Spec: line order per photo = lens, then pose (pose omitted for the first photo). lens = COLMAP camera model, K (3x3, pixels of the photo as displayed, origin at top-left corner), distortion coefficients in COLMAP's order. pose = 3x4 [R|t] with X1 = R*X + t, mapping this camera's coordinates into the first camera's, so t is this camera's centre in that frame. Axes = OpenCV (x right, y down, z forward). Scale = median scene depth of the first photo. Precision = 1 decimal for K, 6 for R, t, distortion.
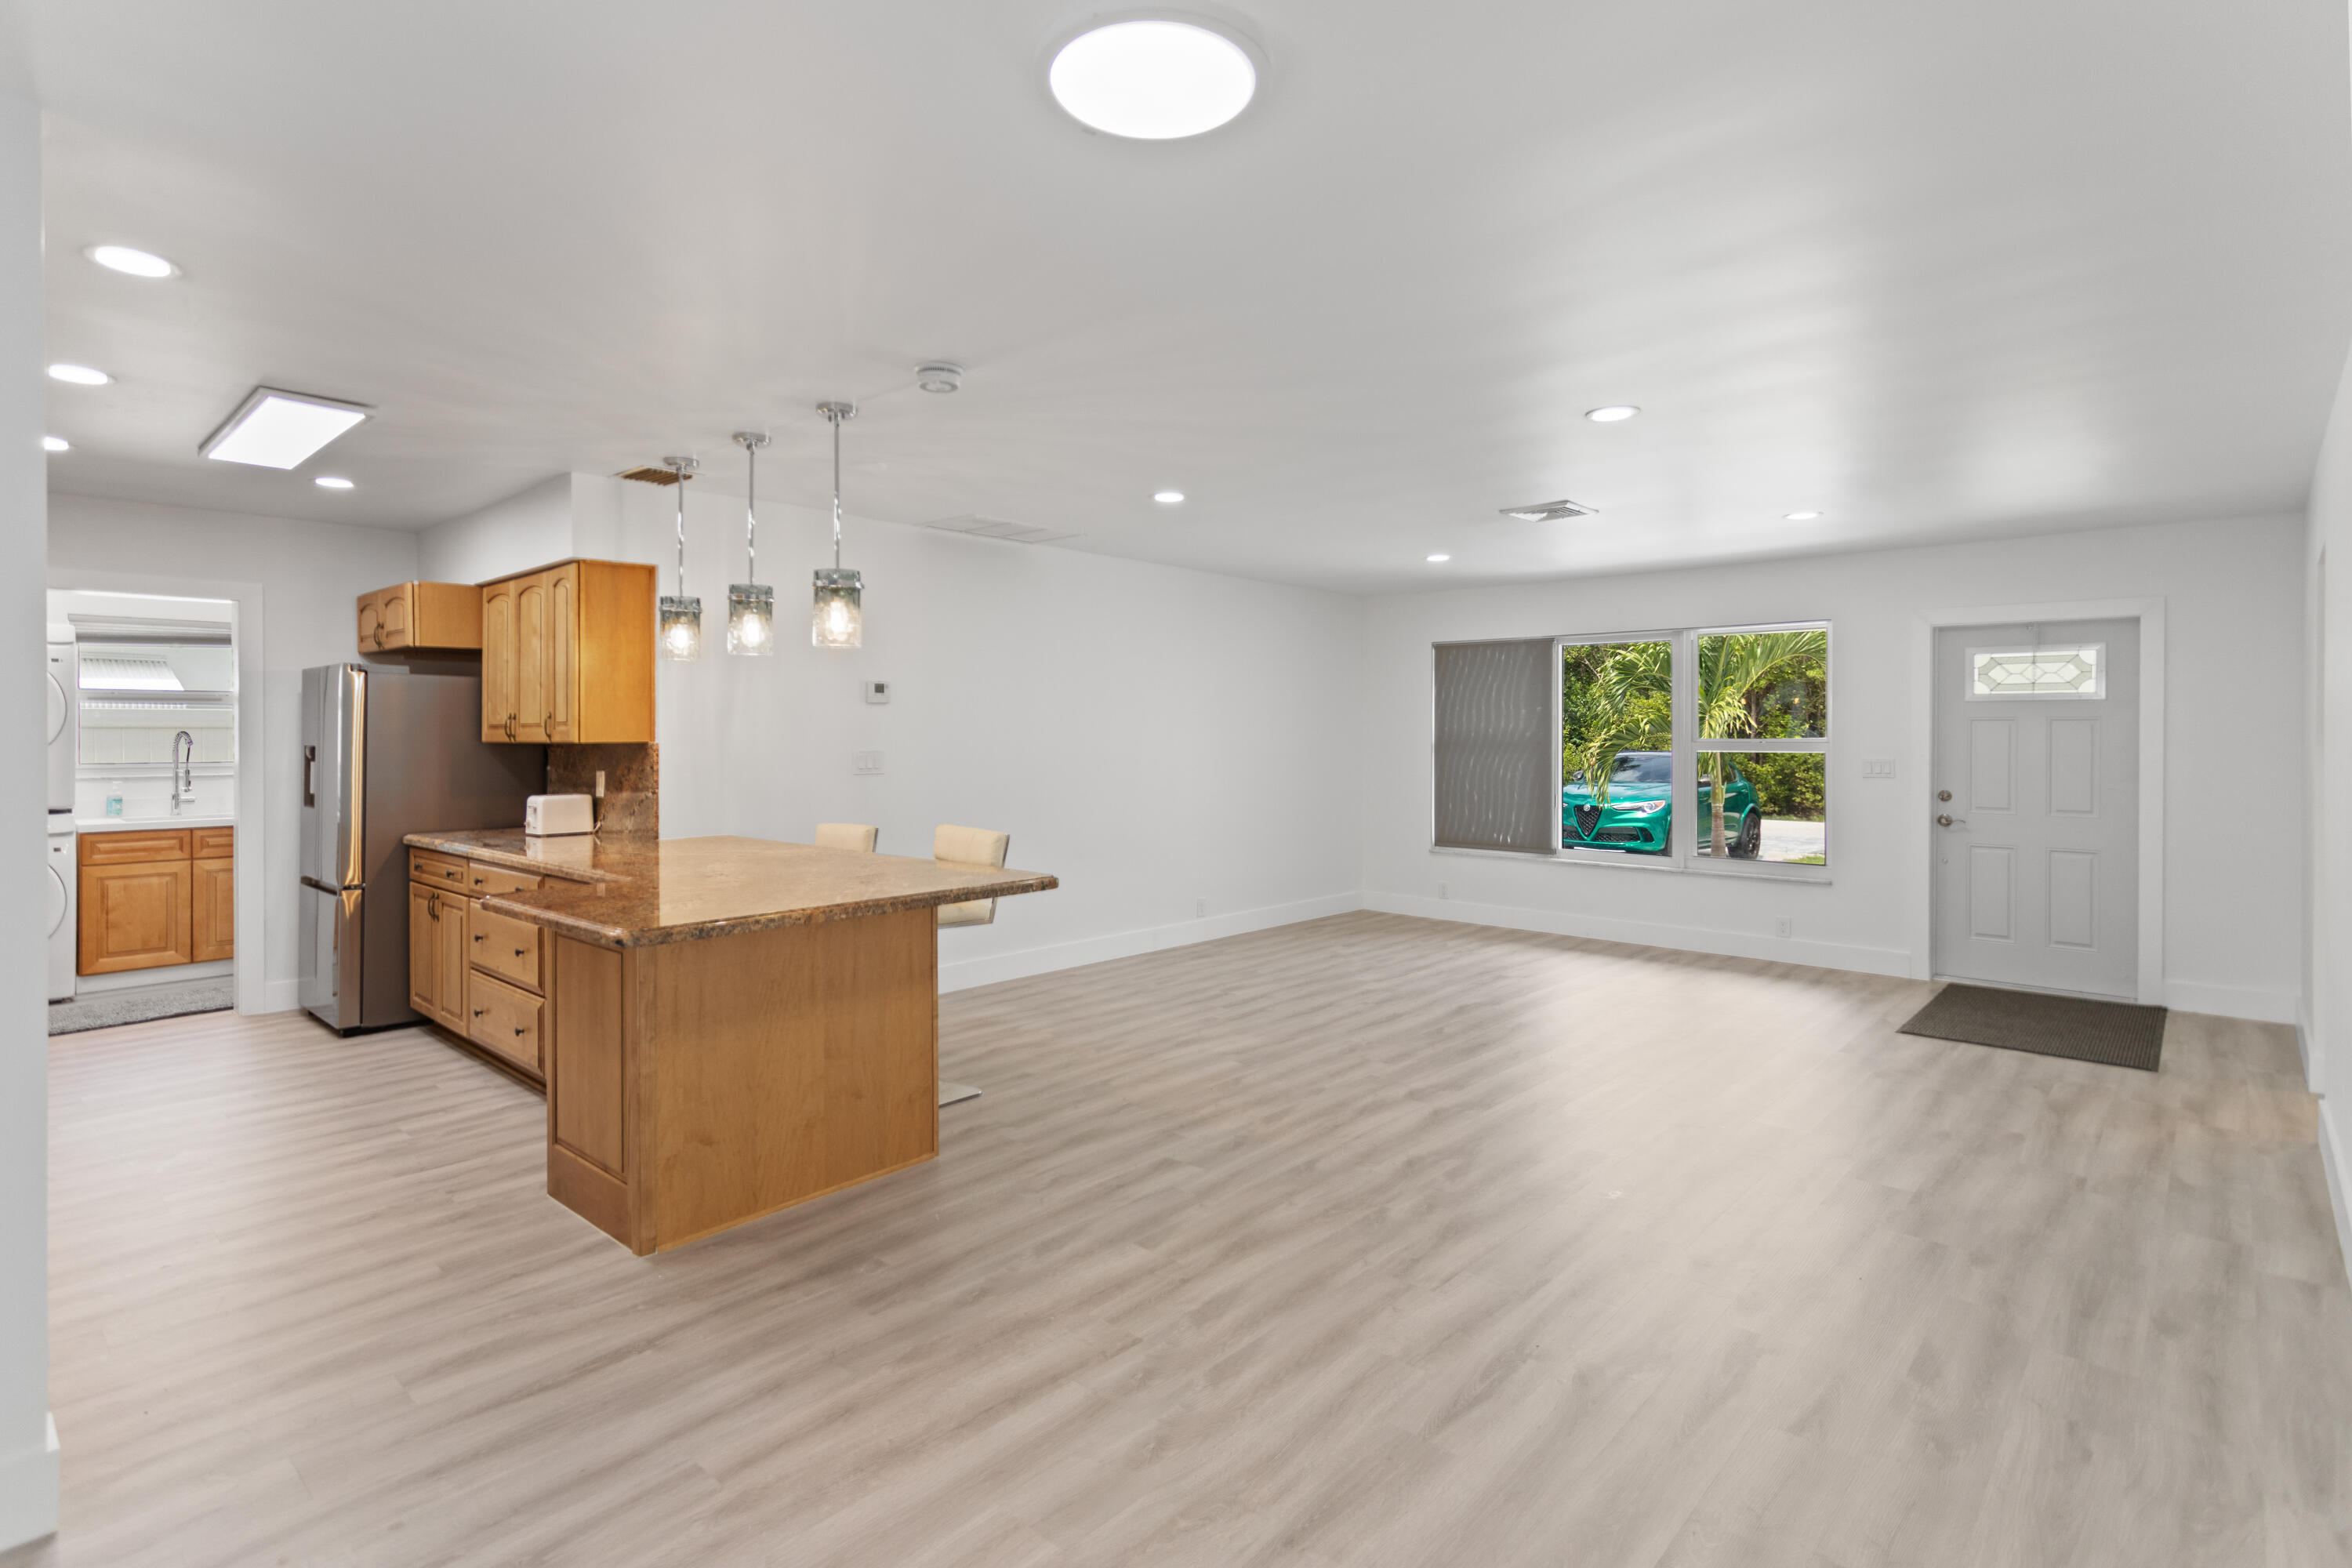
lens RADIAL K [[1159.4, 0, 1174.5], [0, 1159.4, 743.0], [0, 0, 1]] dist [0.000659, 0.000226]
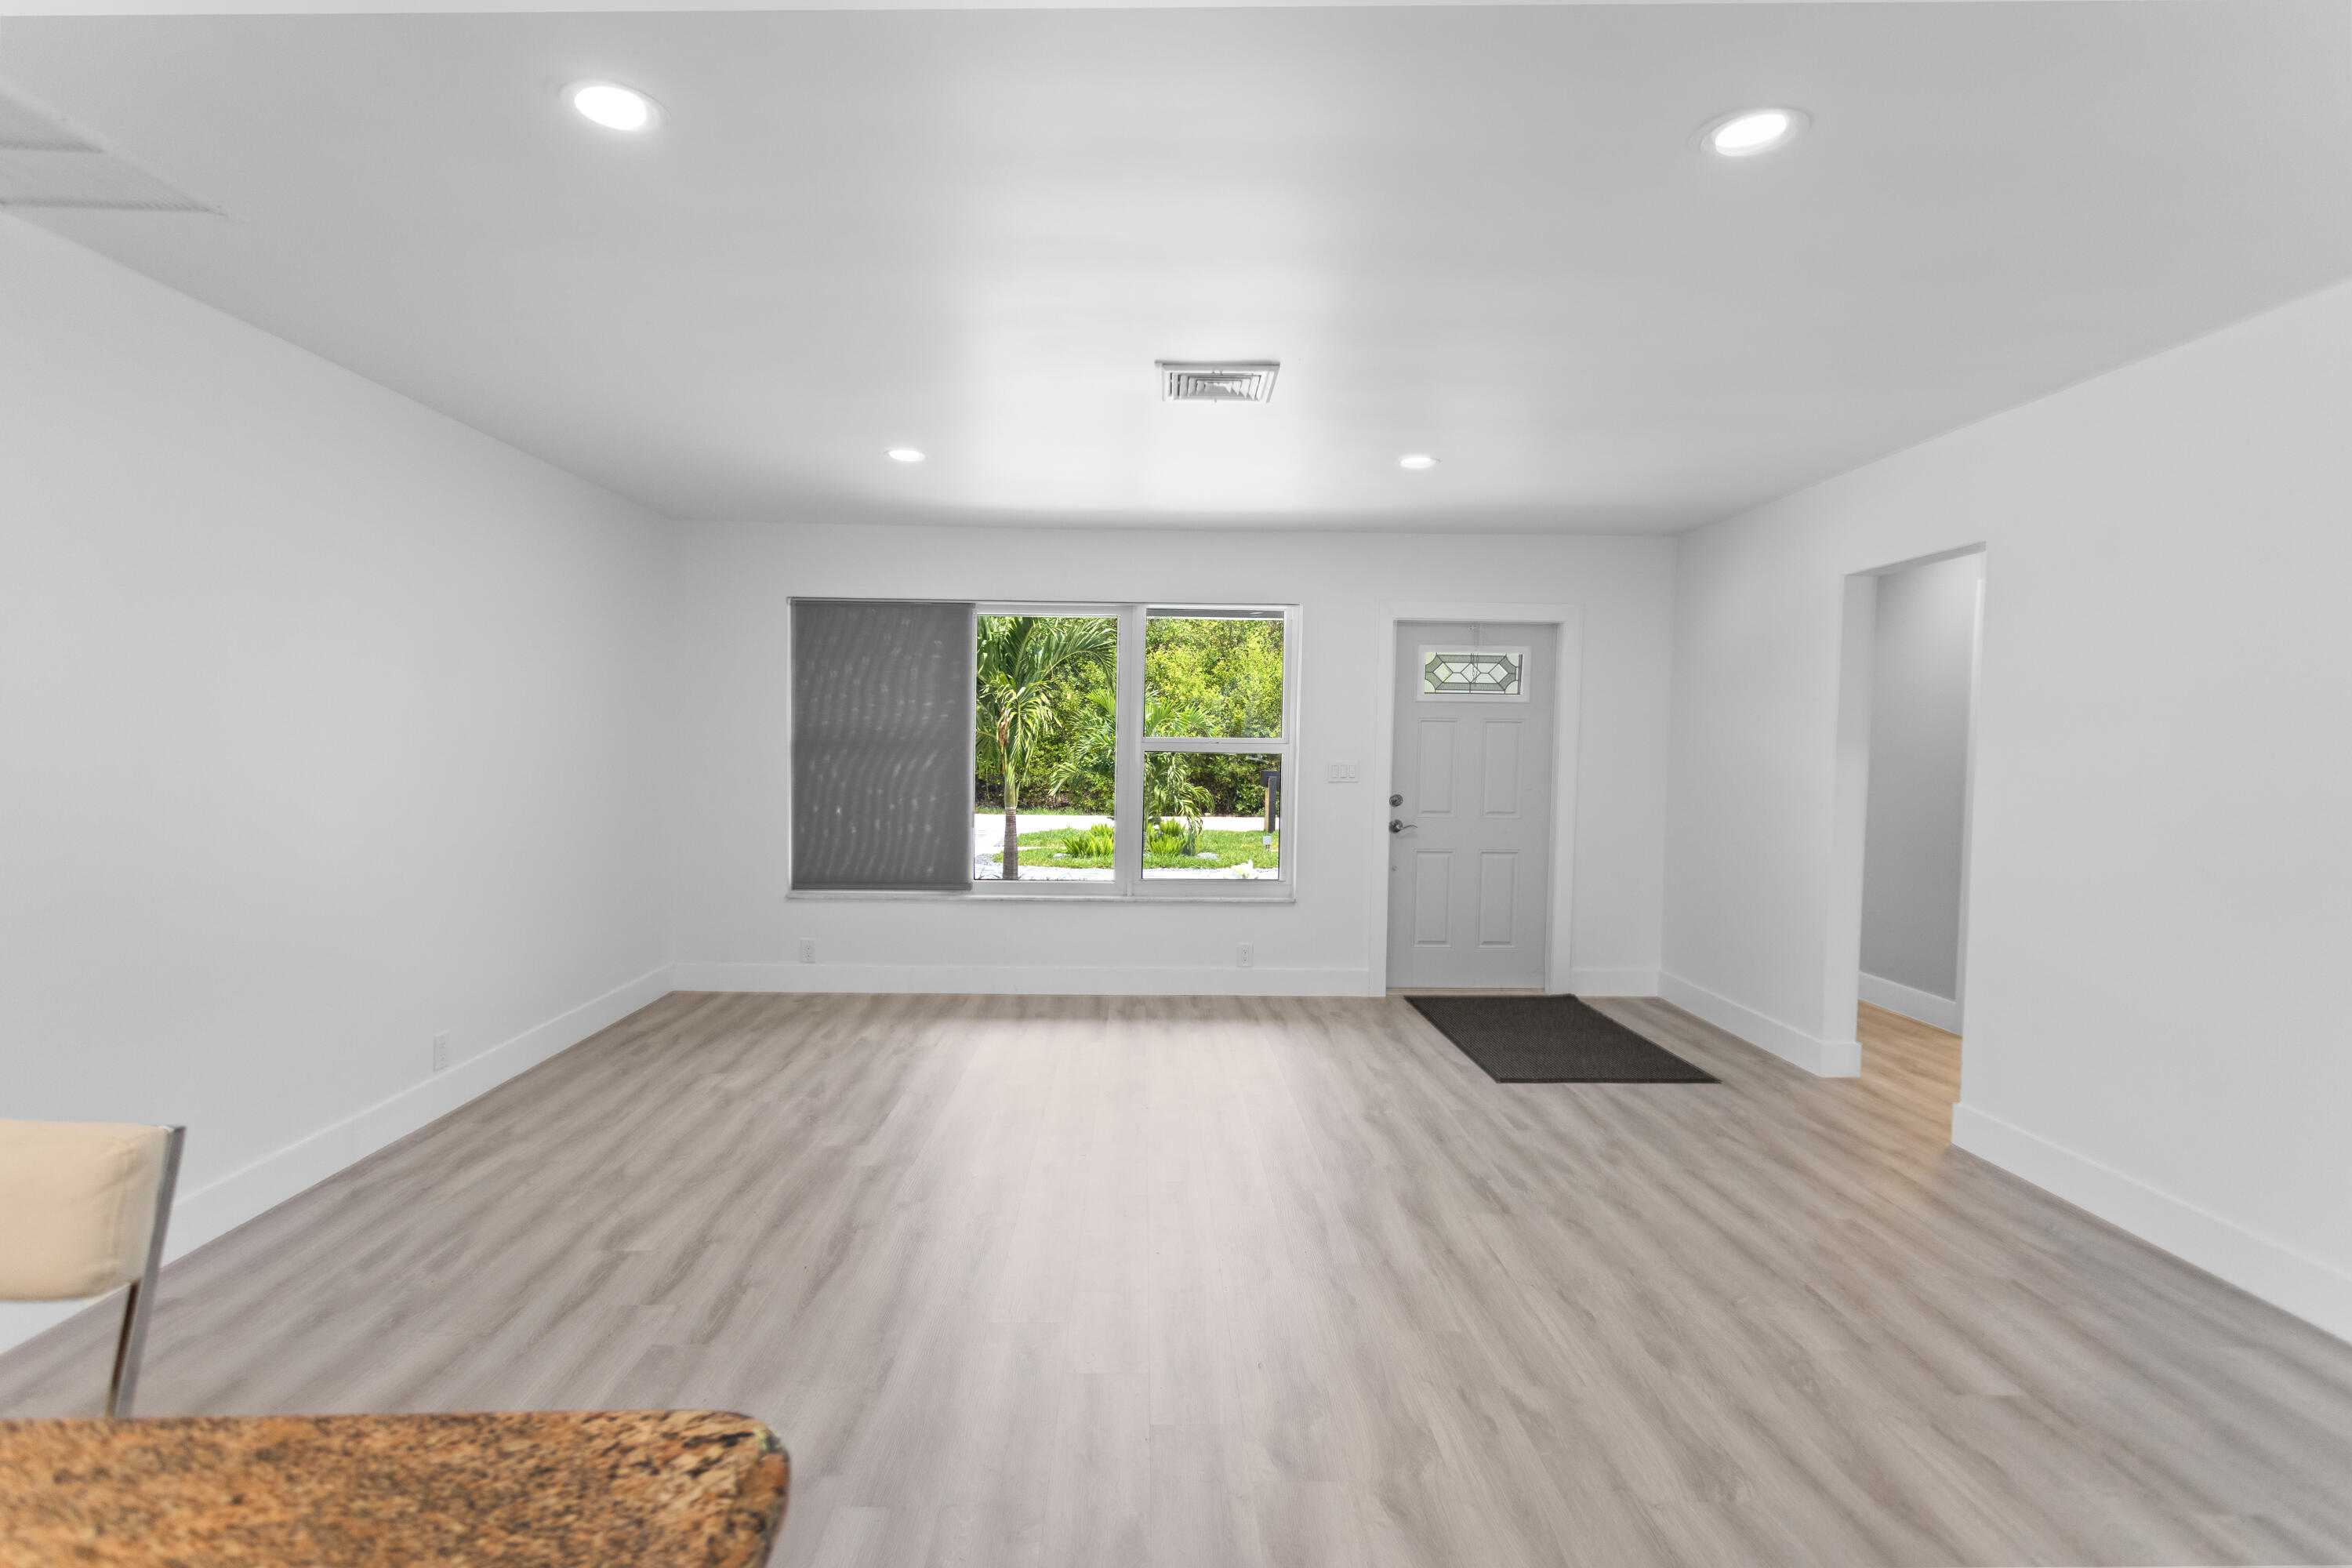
lens RADIAL K [[1137.9, 0, 1176.0], [0, 1137.9, 784.0], [0, 0, 1]] dist [0.015585, 0.000000]
pose [[0.726465, -0.024041, 0.686783, -0.099995], [-0.002671, 0.999282, 0.037805, -0.001802], [-0.687198, -0.029299, 0.725879, 0.436406]]
